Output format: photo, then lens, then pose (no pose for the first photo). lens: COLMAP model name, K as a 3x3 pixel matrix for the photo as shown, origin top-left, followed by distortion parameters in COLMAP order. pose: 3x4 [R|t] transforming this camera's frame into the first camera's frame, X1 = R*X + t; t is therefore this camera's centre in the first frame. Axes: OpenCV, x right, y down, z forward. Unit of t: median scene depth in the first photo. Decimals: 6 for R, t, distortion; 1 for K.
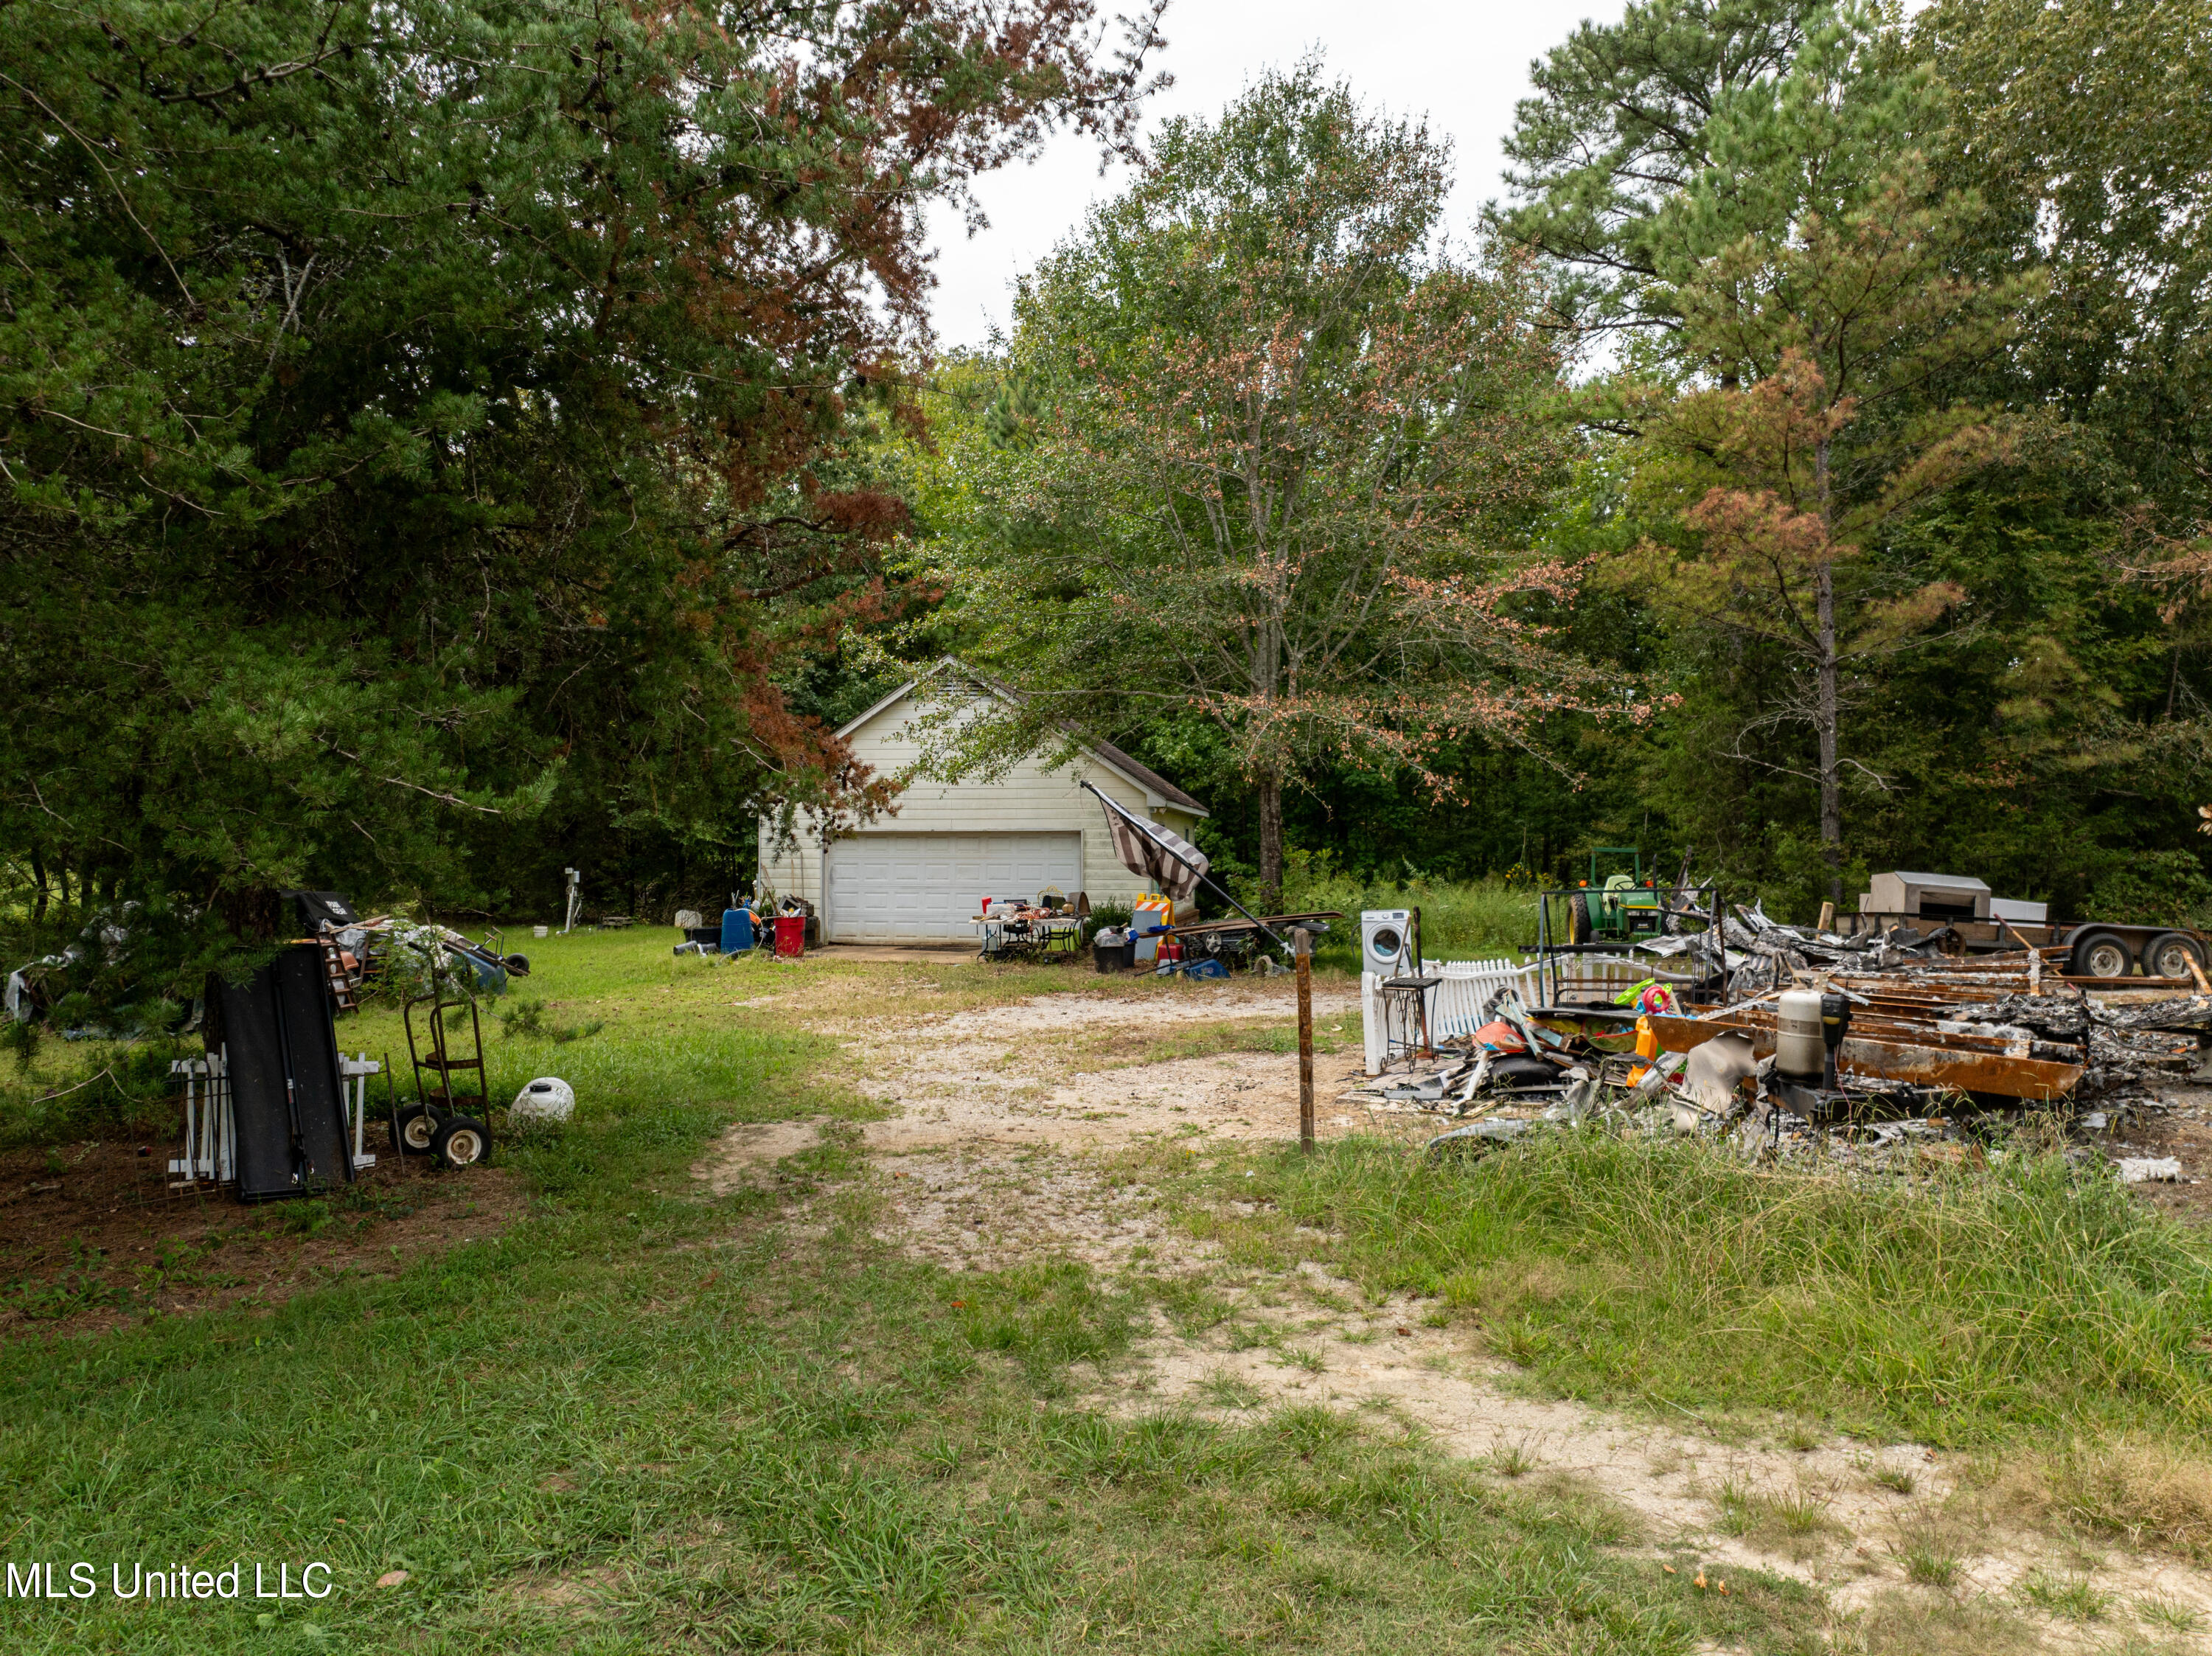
lens RADIAL K [[1572.3, 0, 1109.1], [0, 1572.3, 822.8], [0, 0, 1]] dist [-0.042520, 0.011898]
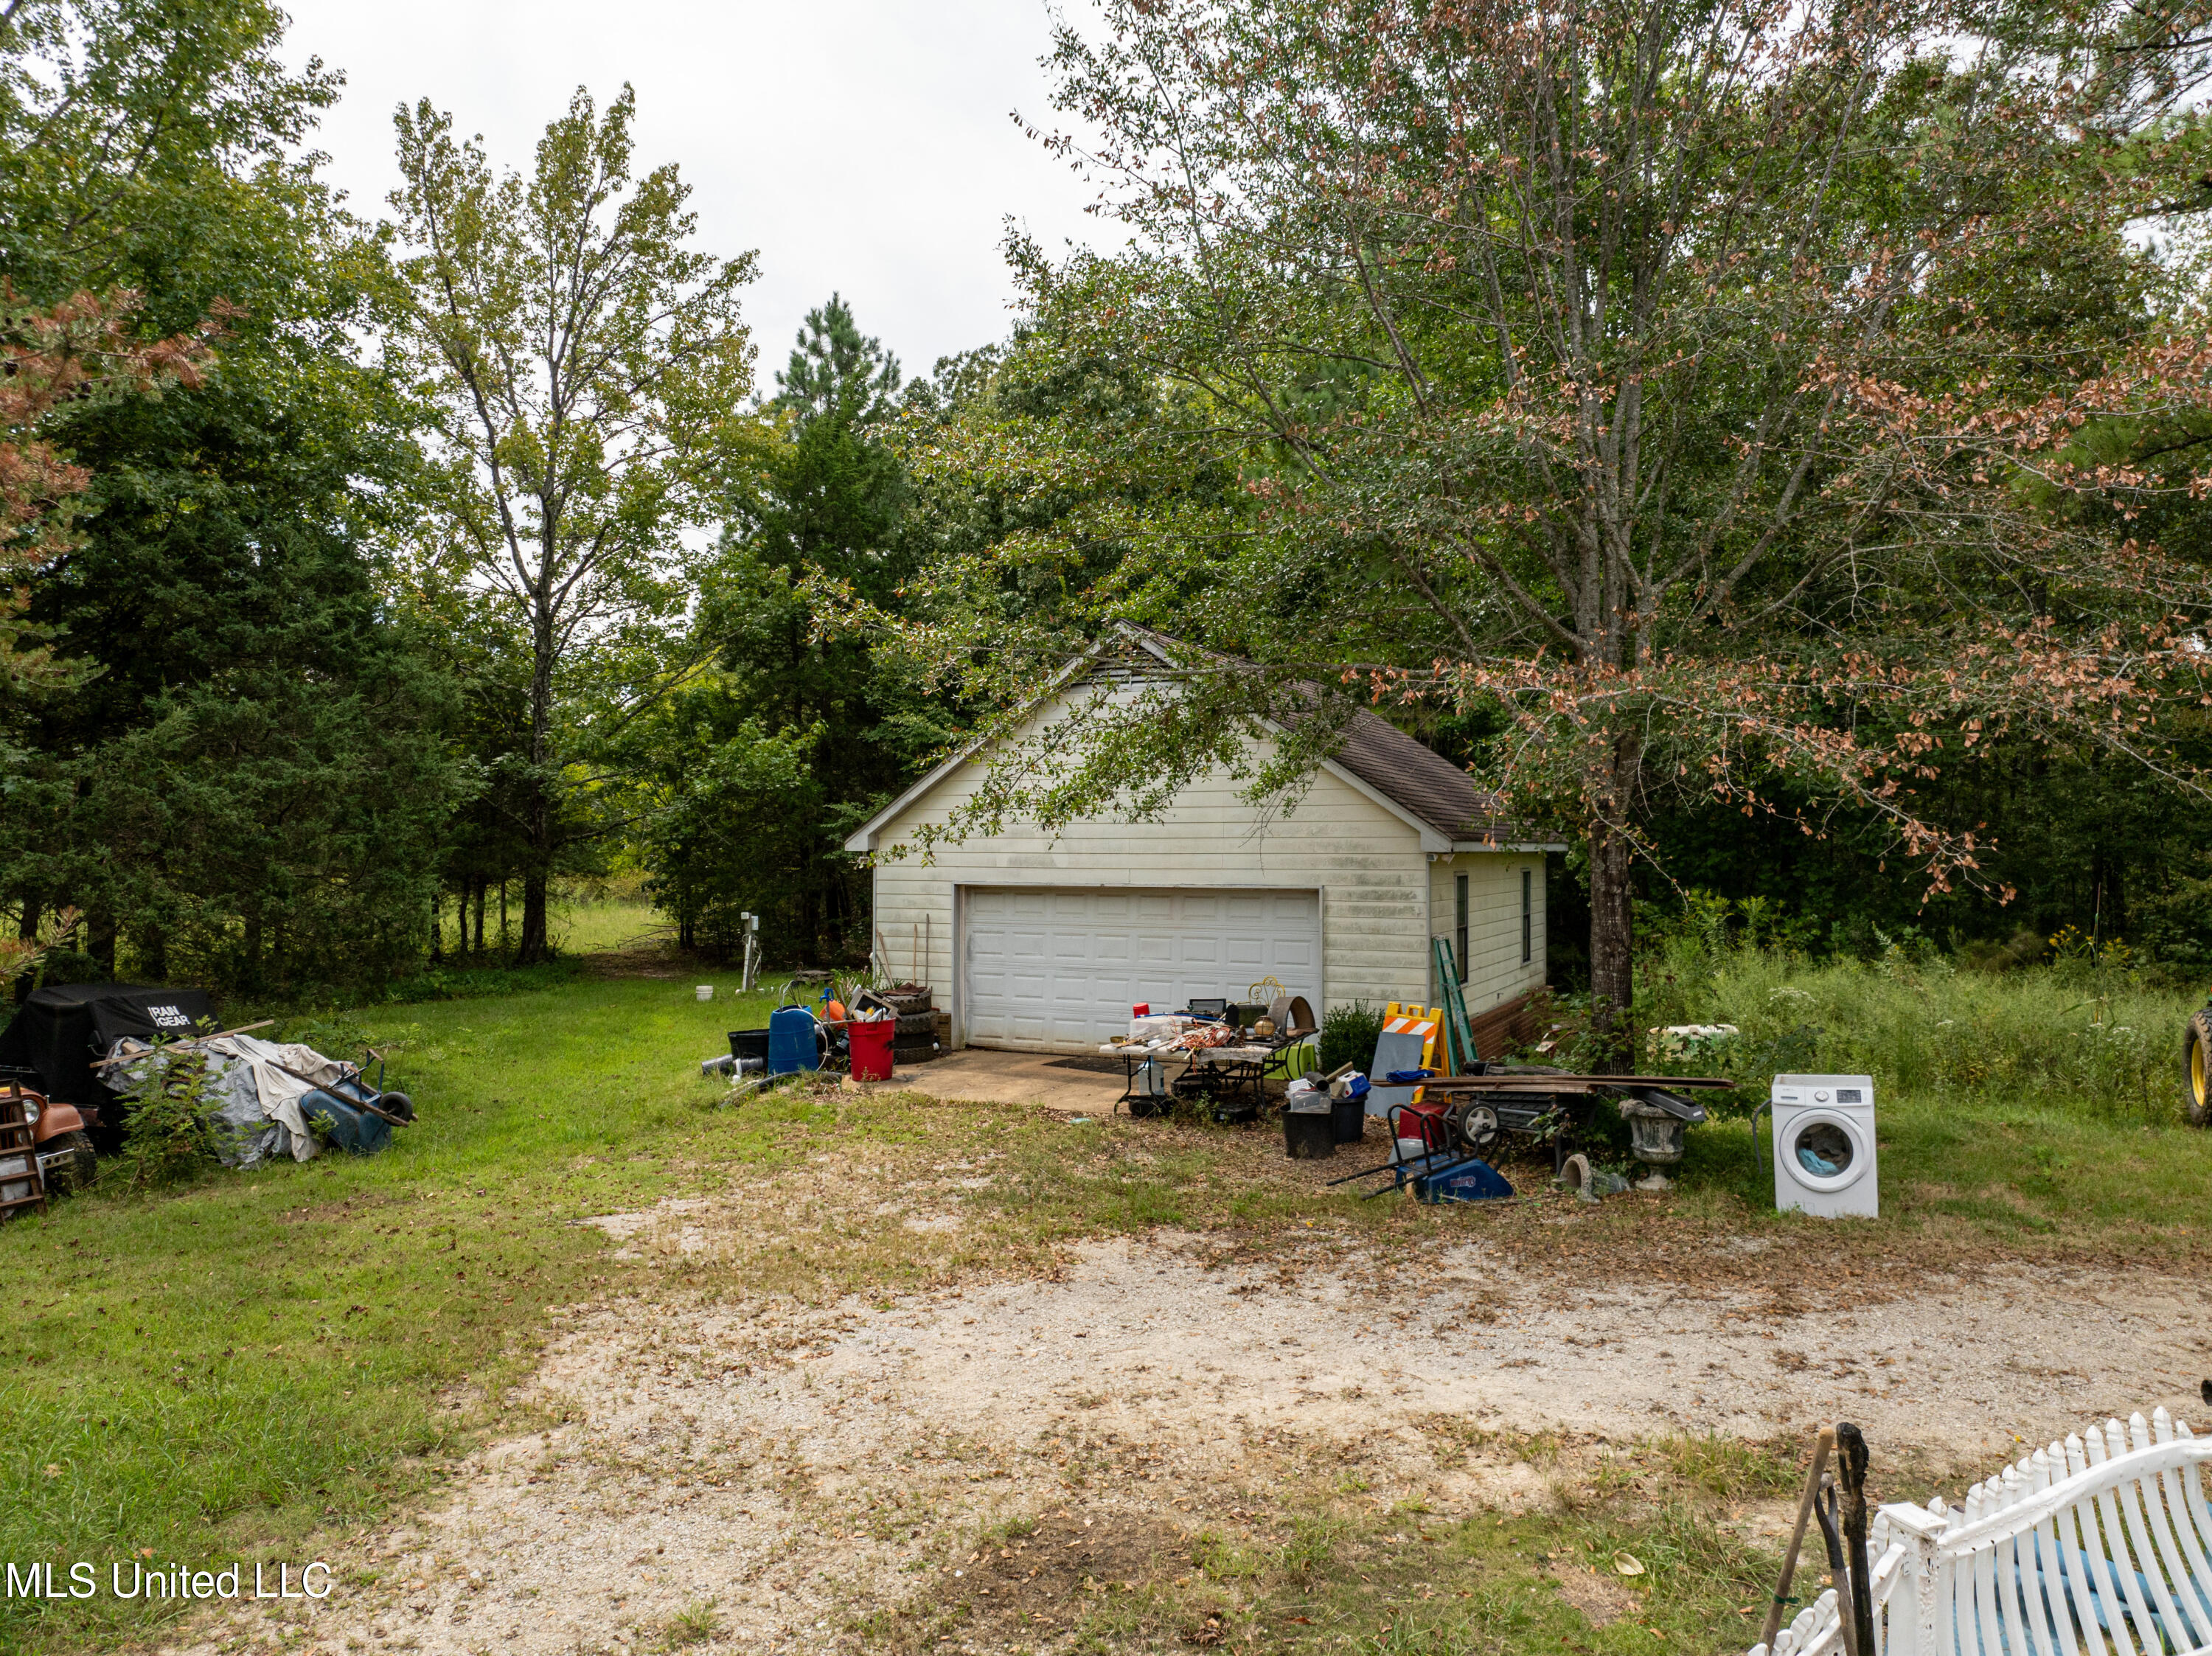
lens RADIAL K [[1572.3, 0, 1098.3], [0, 1572.3, 825.3], [0, 0, 1]] dist [-0.042520, 0.011898]
pose [[0.959361, -0.004679, -0.282143, 0.089783], [0.006530, 0.999963, 0.005623, -0.029635], [0.282107, -0.007237, 0.959356, 0.432141]]
